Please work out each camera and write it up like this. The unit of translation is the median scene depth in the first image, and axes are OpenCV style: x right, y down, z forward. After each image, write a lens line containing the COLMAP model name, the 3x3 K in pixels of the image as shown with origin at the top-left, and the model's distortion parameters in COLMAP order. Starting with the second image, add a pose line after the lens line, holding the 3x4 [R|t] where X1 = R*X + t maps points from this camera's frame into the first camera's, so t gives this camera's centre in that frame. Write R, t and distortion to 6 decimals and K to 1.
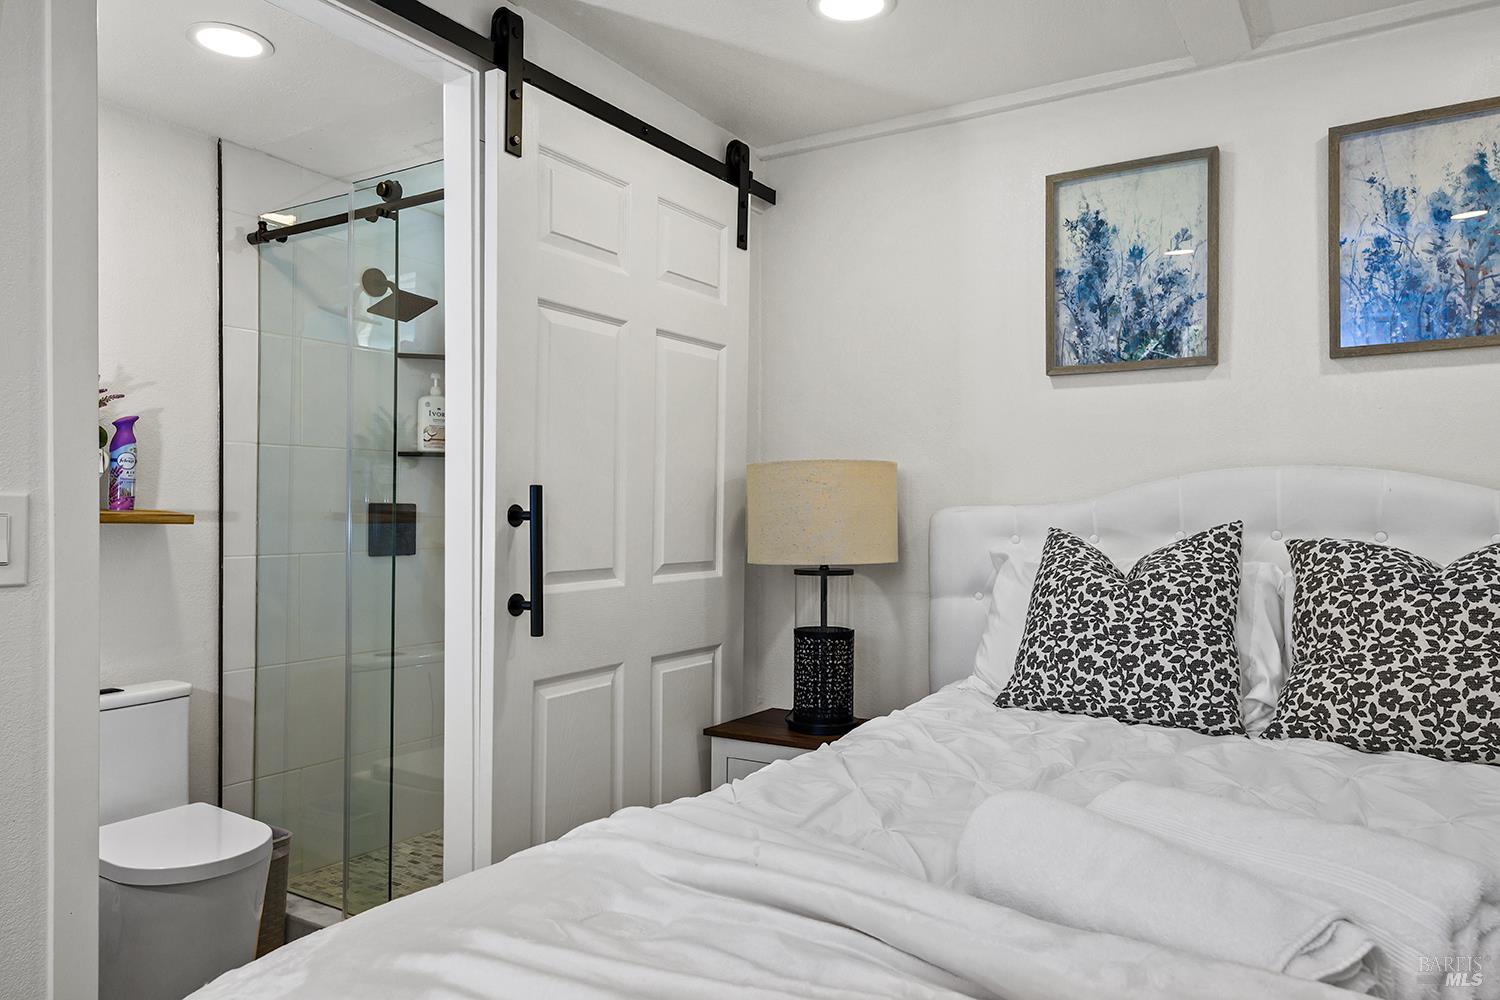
lens RADIAL K [[1026.8, 0, 747.9], [0, 1026.8, 513.5], [0, 0, 1]] dist [0.000805, 0.001831]
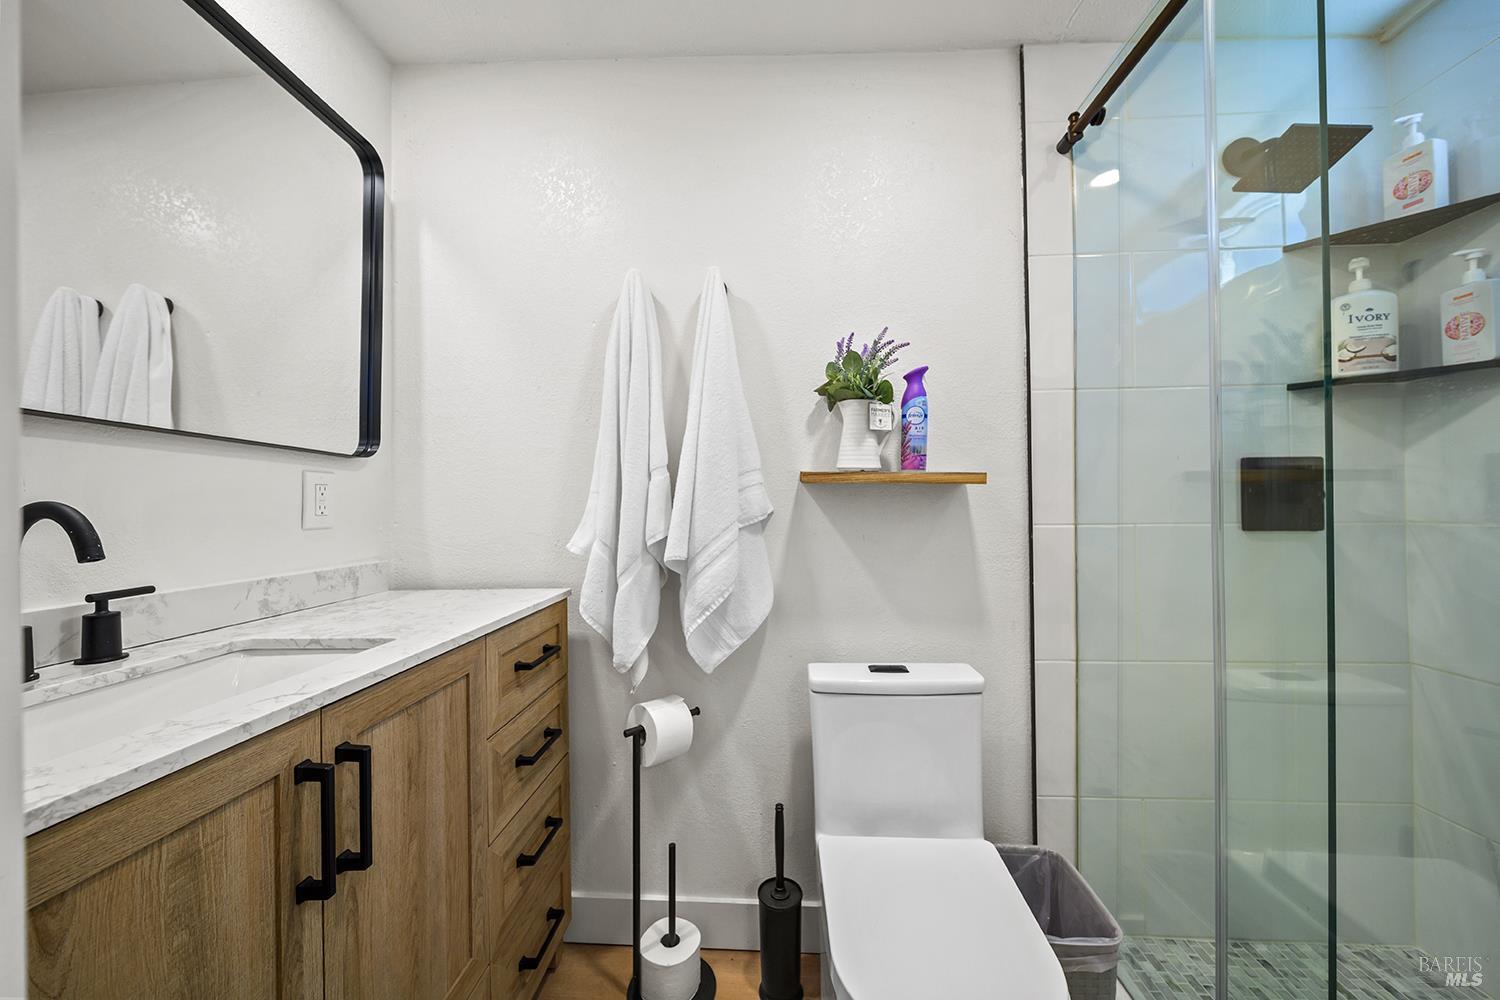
lens RADIAL K [[543.2, 0, 748.3], [0, 543.2, 502.1], [0, 0, 1]] dist [-0.002638, -0.000084]
pose [[0.497513, -0.017625, -0.867277, -0.236636], [0.008155, 0.999844, -0.015641, 0.028753], [0.867418, 0.000708, 0.497580, 0.569311]]
